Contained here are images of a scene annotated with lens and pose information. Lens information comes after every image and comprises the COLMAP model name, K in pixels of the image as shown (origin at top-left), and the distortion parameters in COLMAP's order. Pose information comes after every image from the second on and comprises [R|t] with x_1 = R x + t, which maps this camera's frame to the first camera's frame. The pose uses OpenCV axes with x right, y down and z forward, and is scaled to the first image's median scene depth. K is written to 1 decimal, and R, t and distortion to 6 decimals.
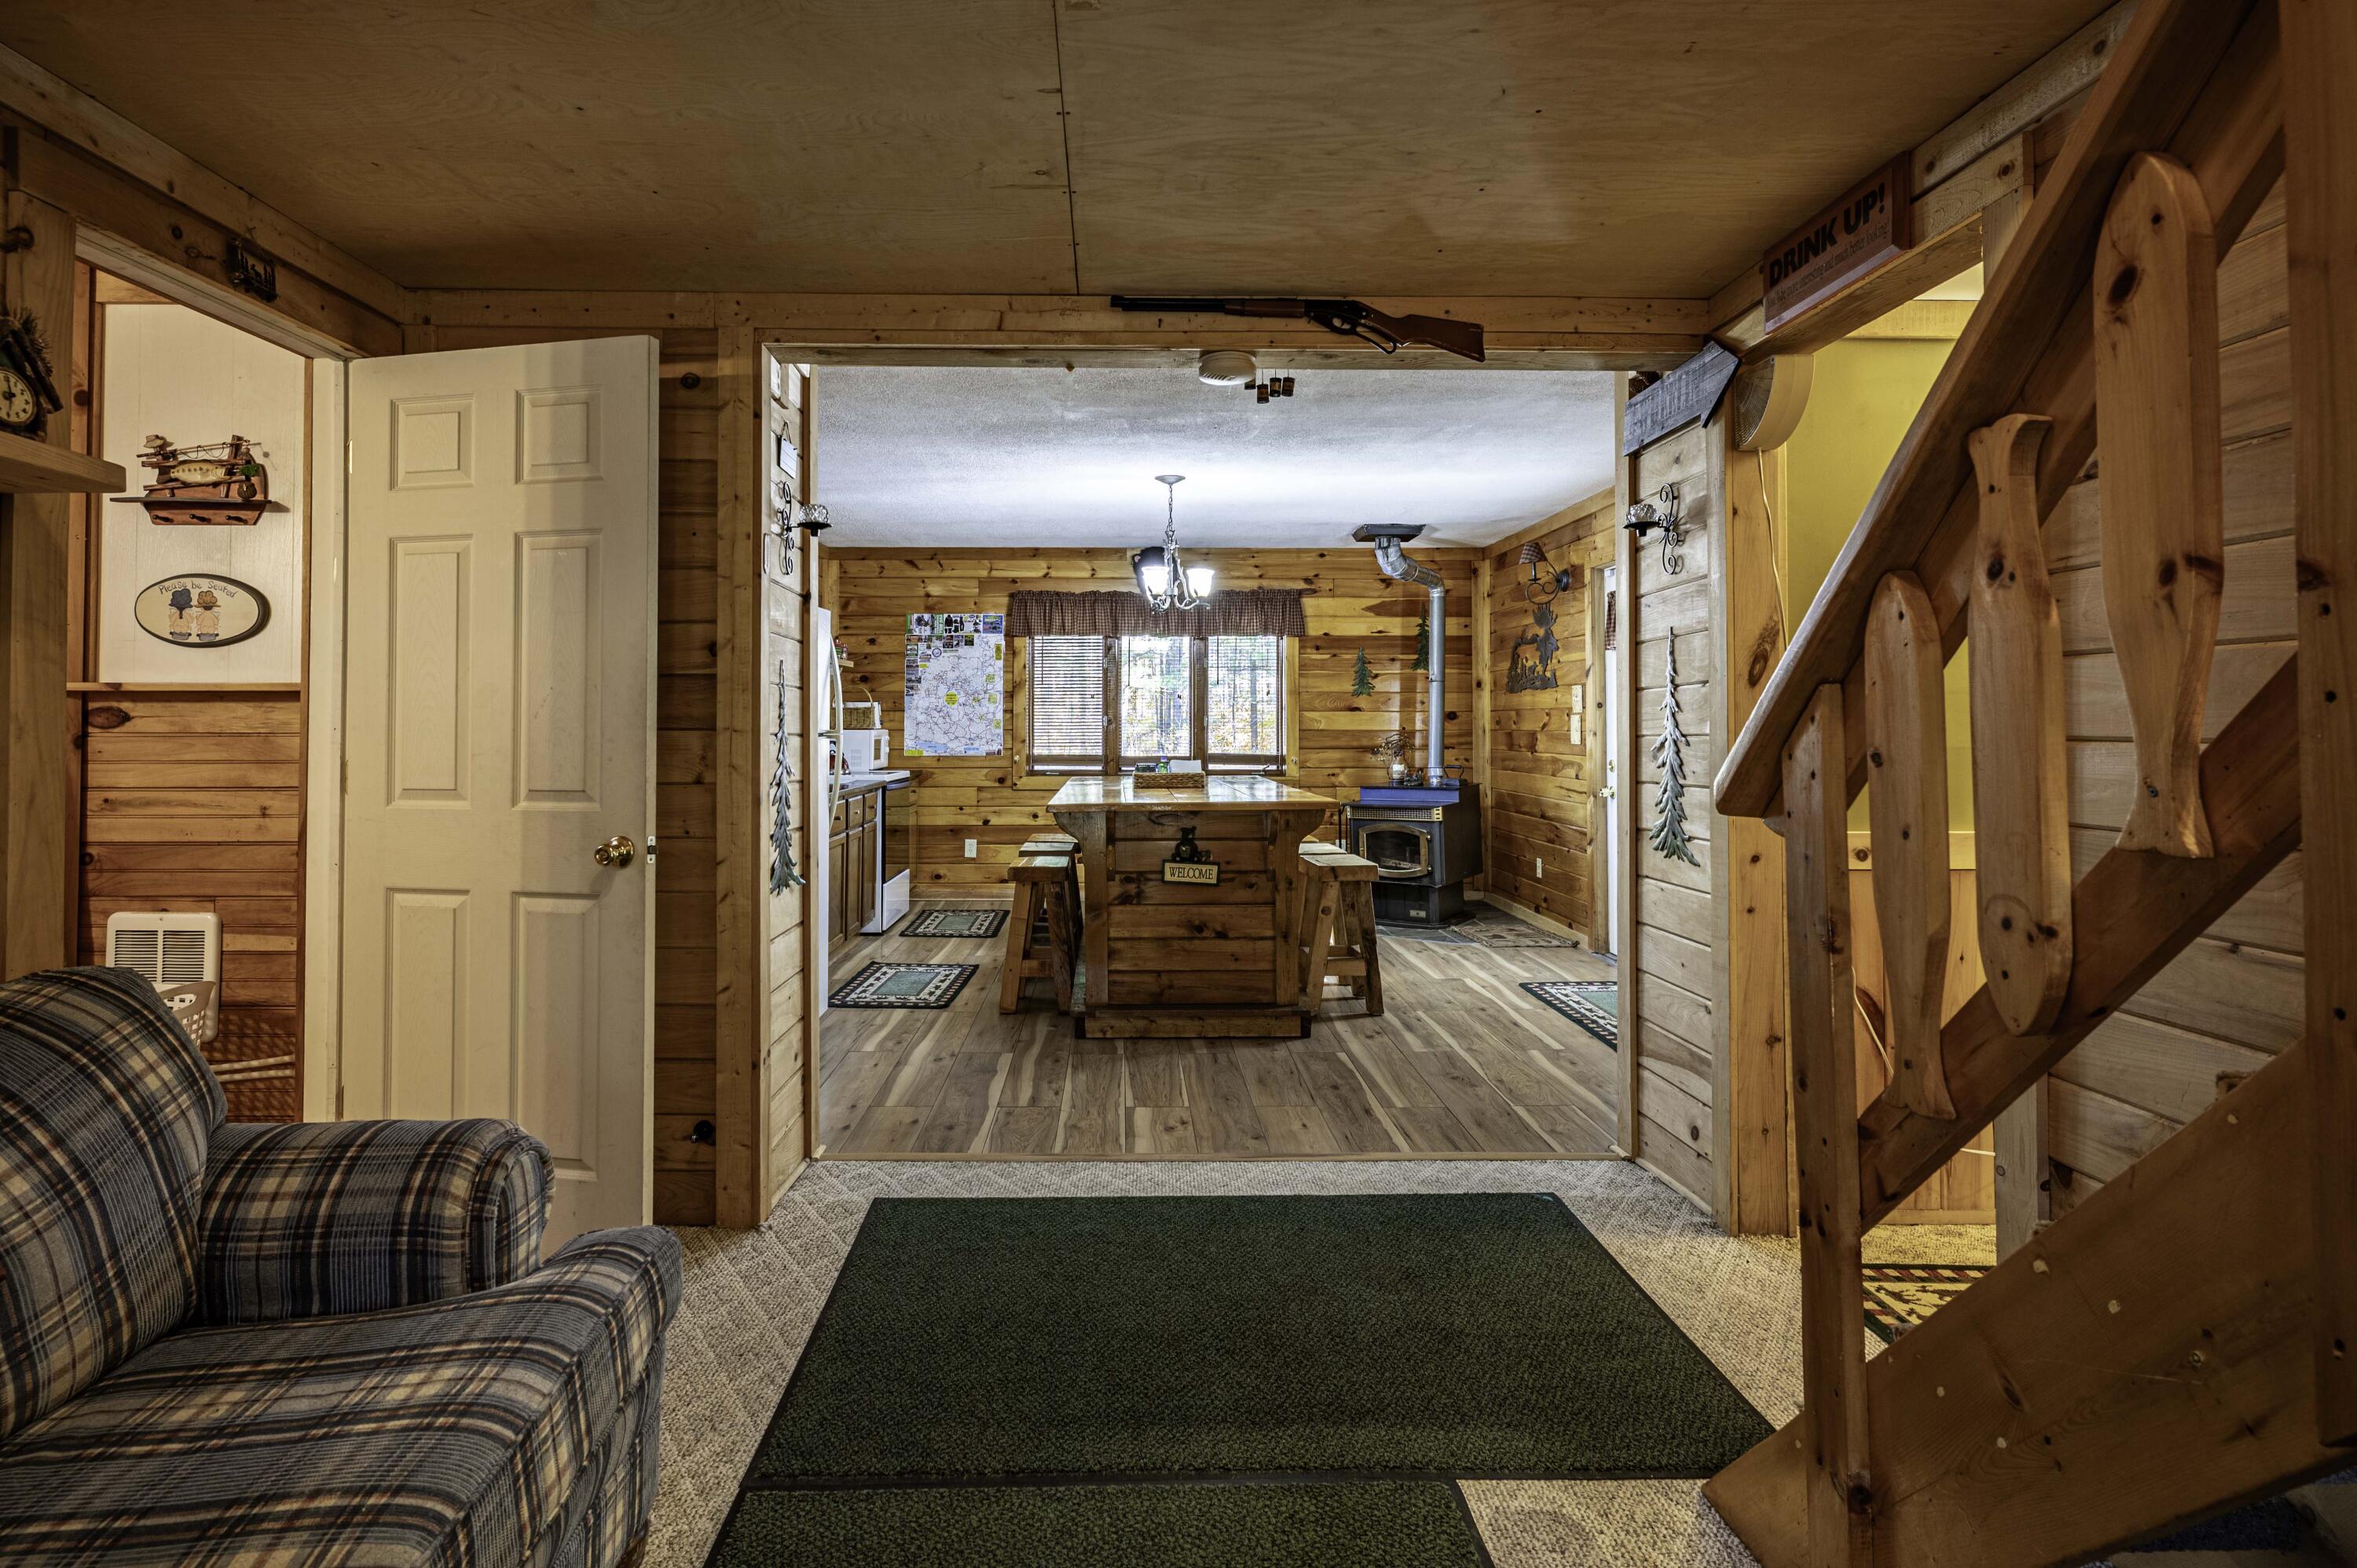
lens RADIAL K [[1161.5, 0, 1131.2], [0, 1161.5, 708.1], [0, 0, 1]] dist [0.005704, 0.001861]
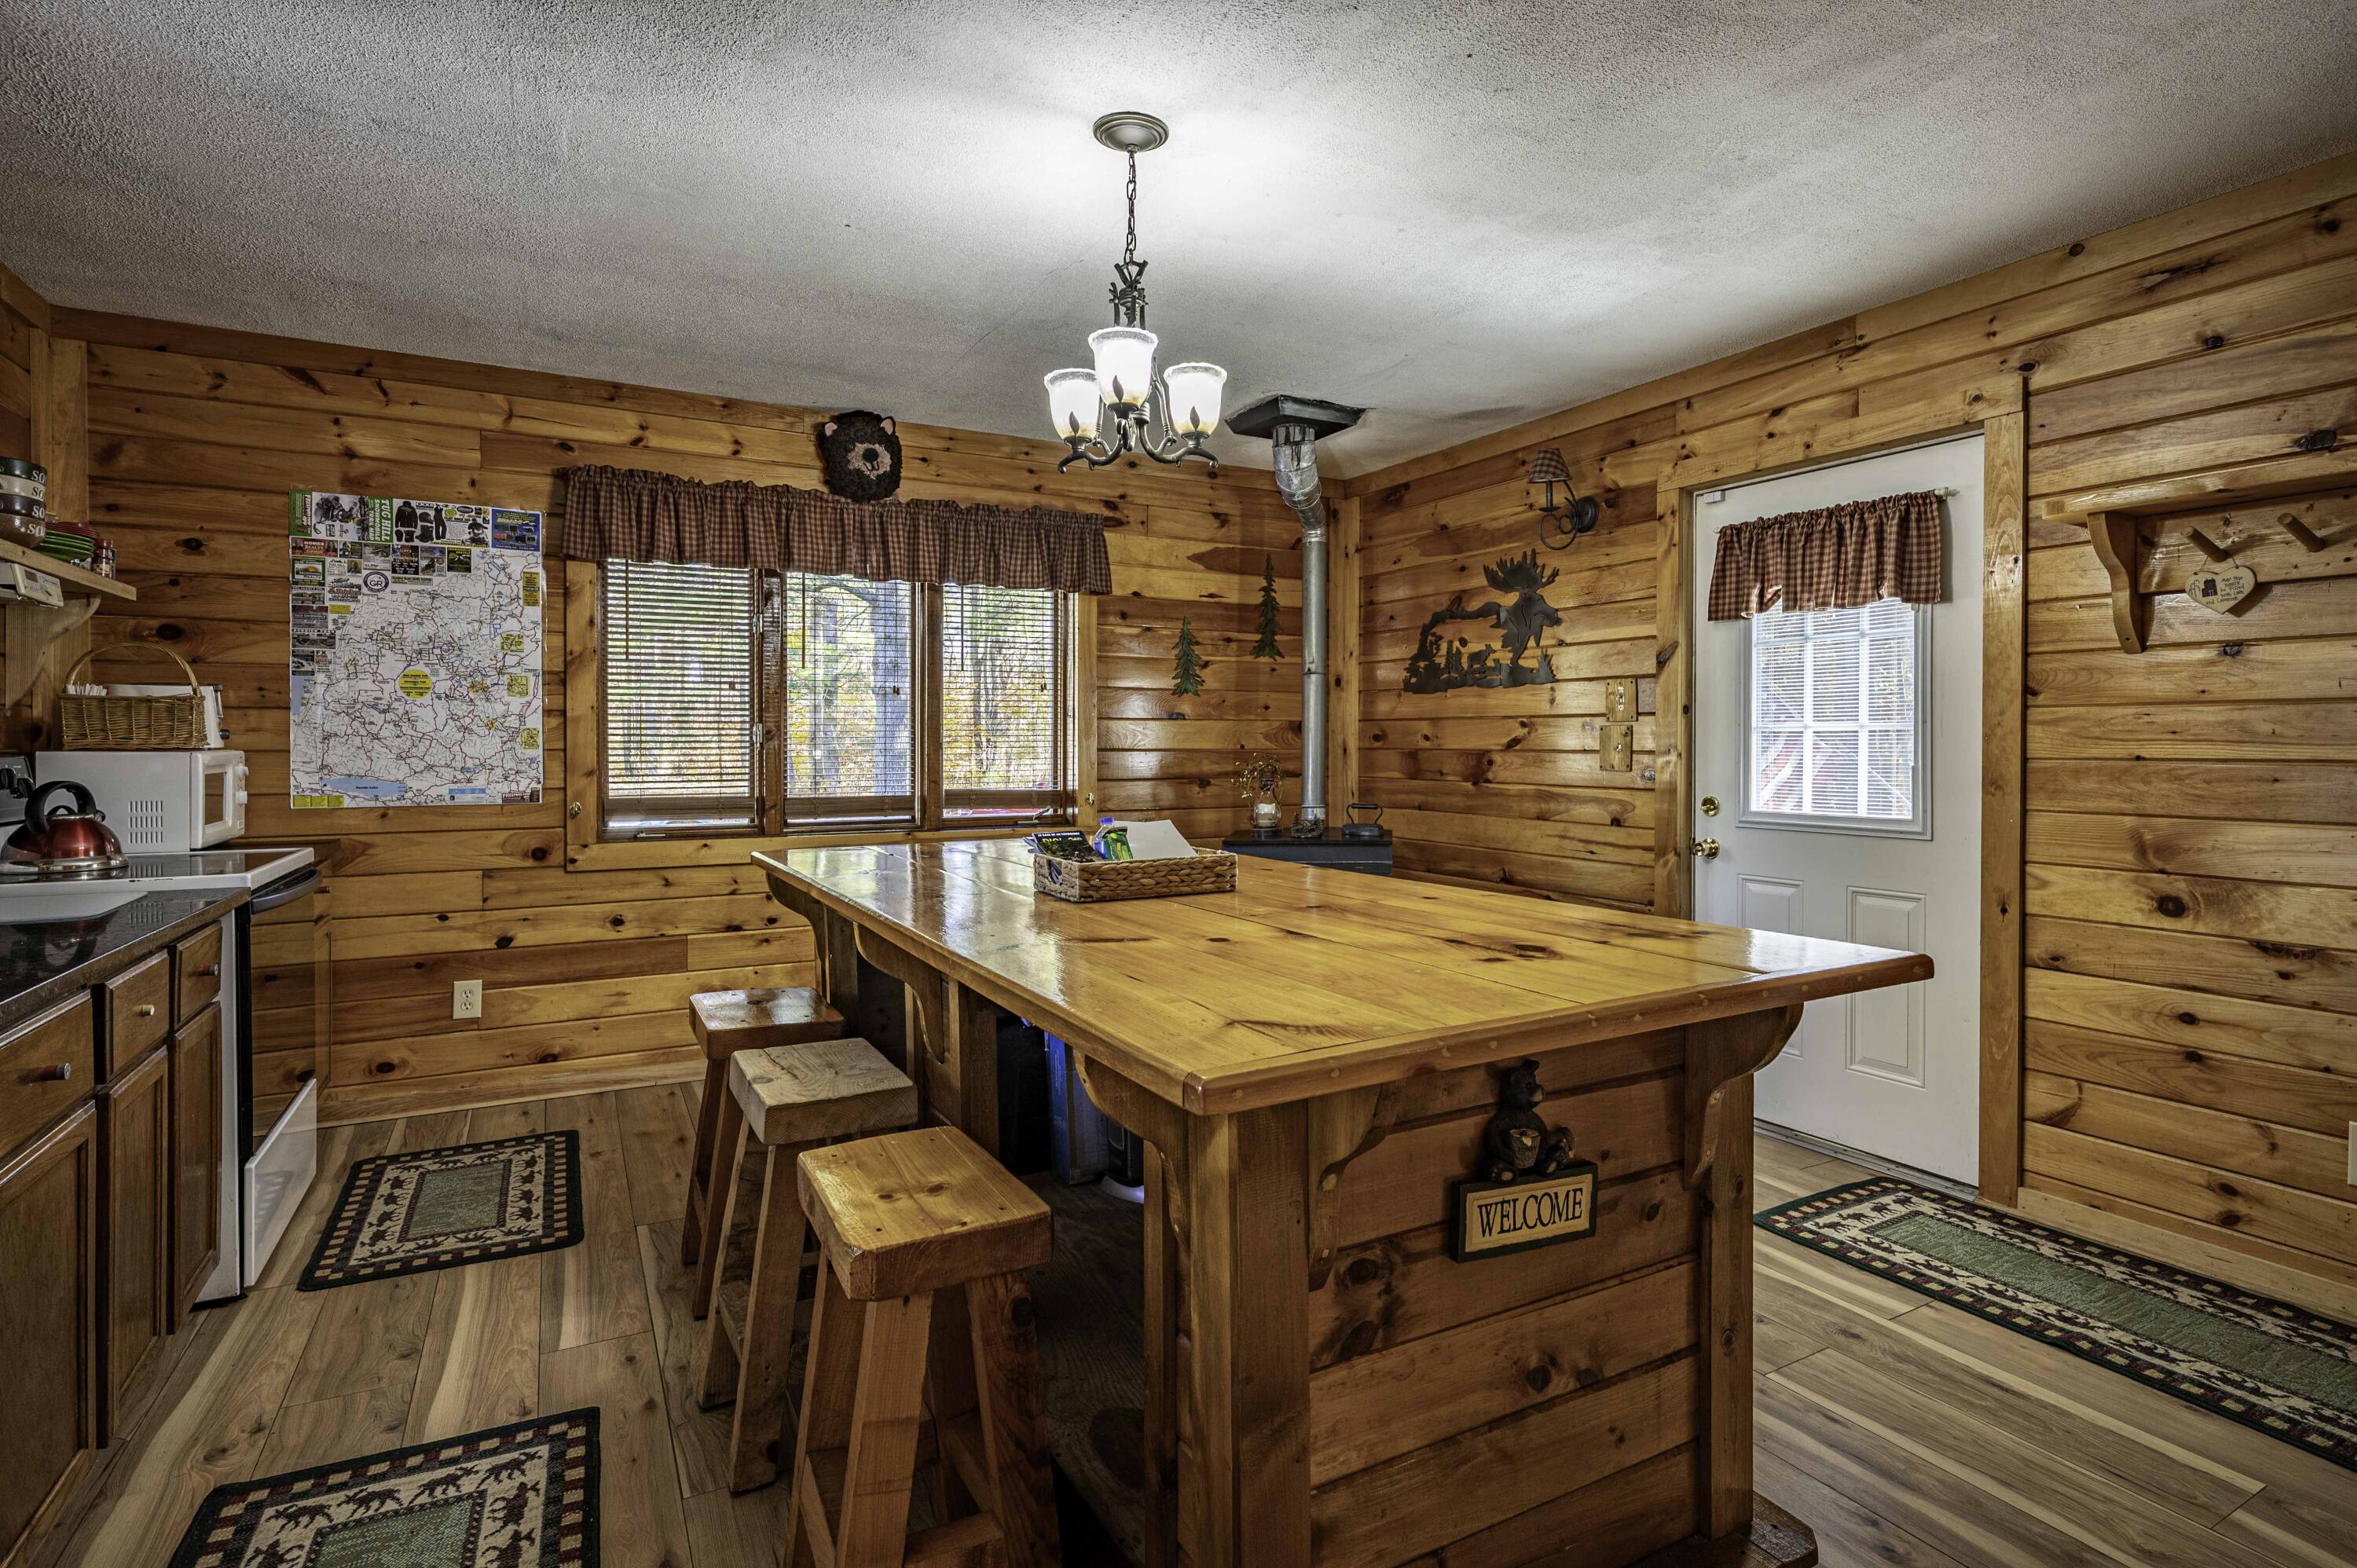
lens RADIAL K [[1161.5, 0, 1178.7], [0, 1161.5, 762.9], [0, 0, 1]] dist [0.005704, 0.001861]
pose [[0.884696, -0.007969, 0.466101, -0.102062], [-0.007107, 0.999507, 0.030579, 0.007169], [-0.466115, -0.030365, 0.884203, 0.444757]]
